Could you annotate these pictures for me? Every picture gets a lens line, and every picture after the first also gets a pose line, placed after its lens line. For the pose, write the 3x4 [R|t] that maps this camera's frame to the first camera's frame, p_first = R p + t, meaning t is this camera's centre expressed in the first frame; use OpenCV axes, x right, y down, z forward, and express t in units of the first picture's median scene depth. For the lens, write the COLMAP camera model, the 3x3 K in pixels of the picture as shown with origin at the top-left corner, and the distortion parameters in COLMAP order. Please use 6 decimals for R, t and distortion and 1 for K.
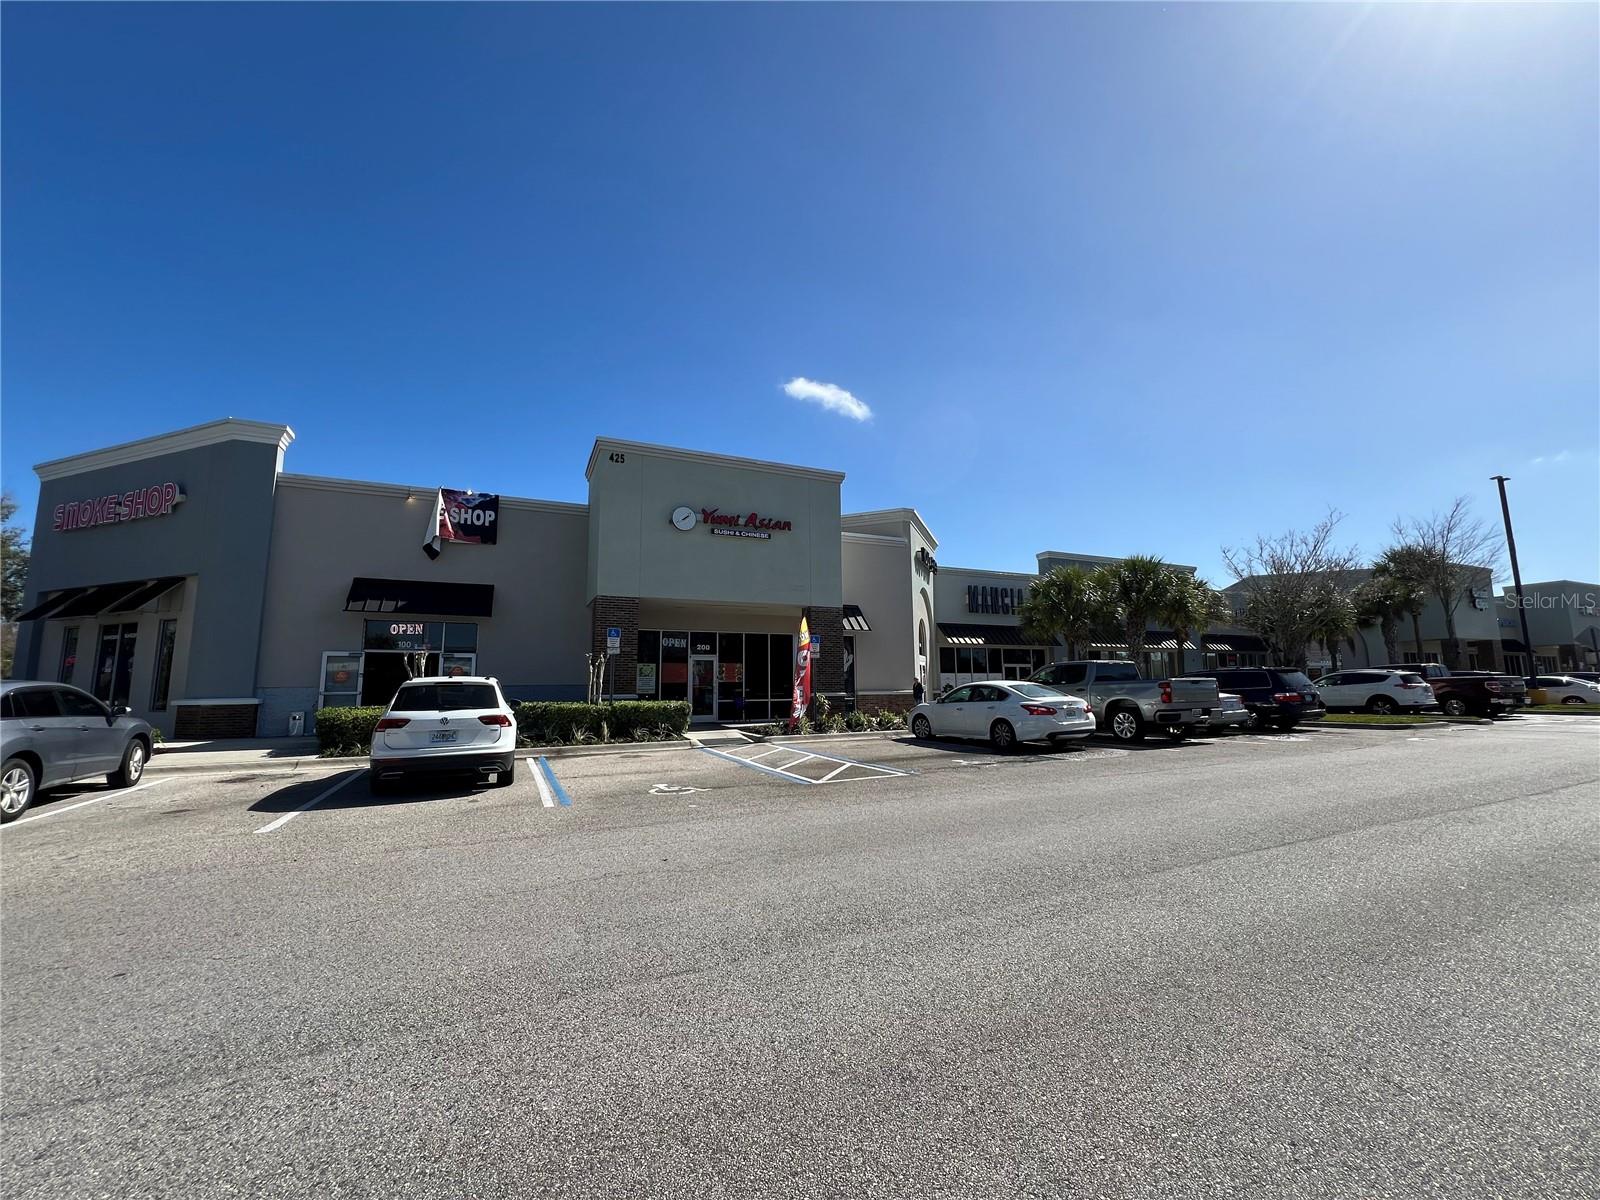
lens RADIAL K [[640.4, 0, 801.8], [0, 640.4, 600.8], [0, 0, 1]] dist [-0.001432, 0.000361]
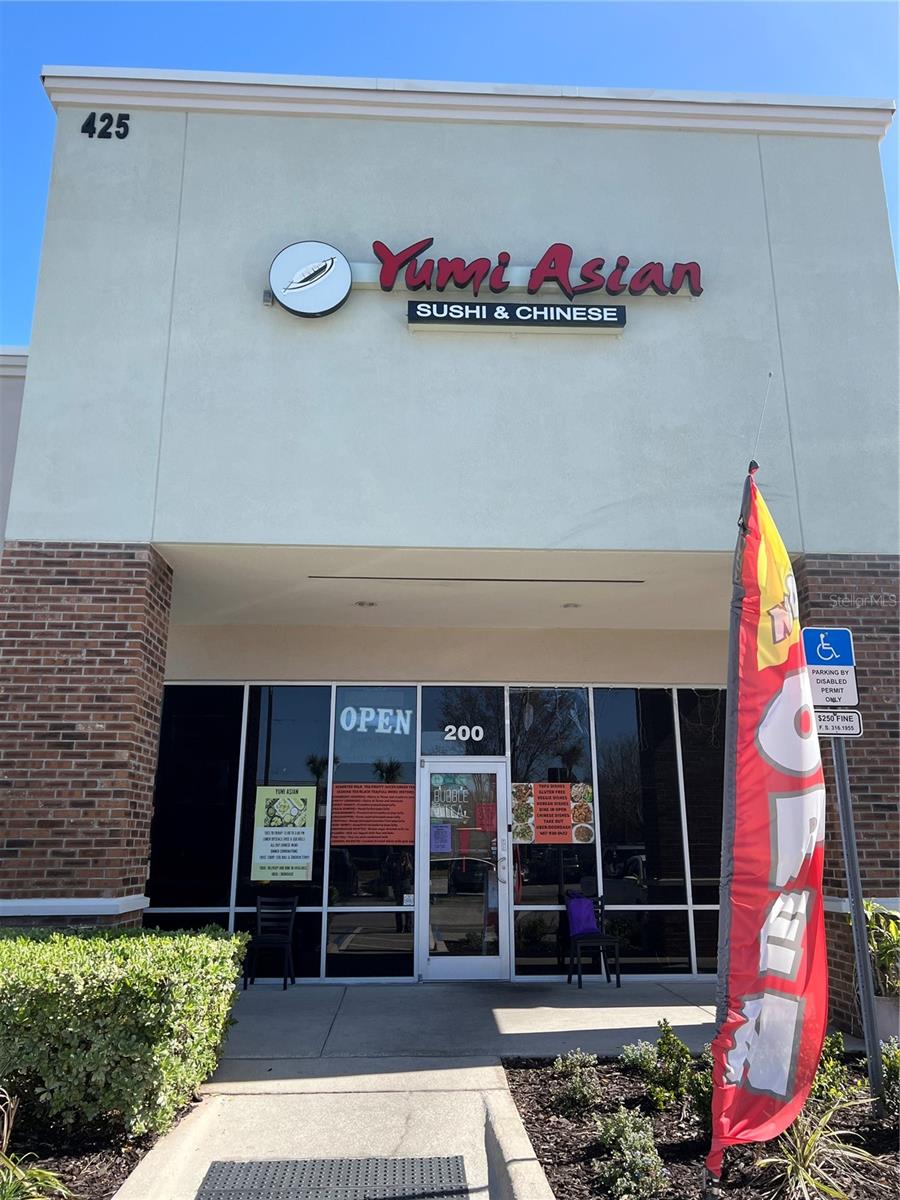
lens RADIAL K [[901.7, 0, 449.0], [0, 901.7, 598.2], [0, 0, 1]] dist [0.051207, 0.000632]
pose [[0.929239, -0.092653, -0.357674, 0.010157], [0.044719, 0.989134, -0.140047, 0.070724], [0.366763, 0.114142, 0.923285, 0.583076]]
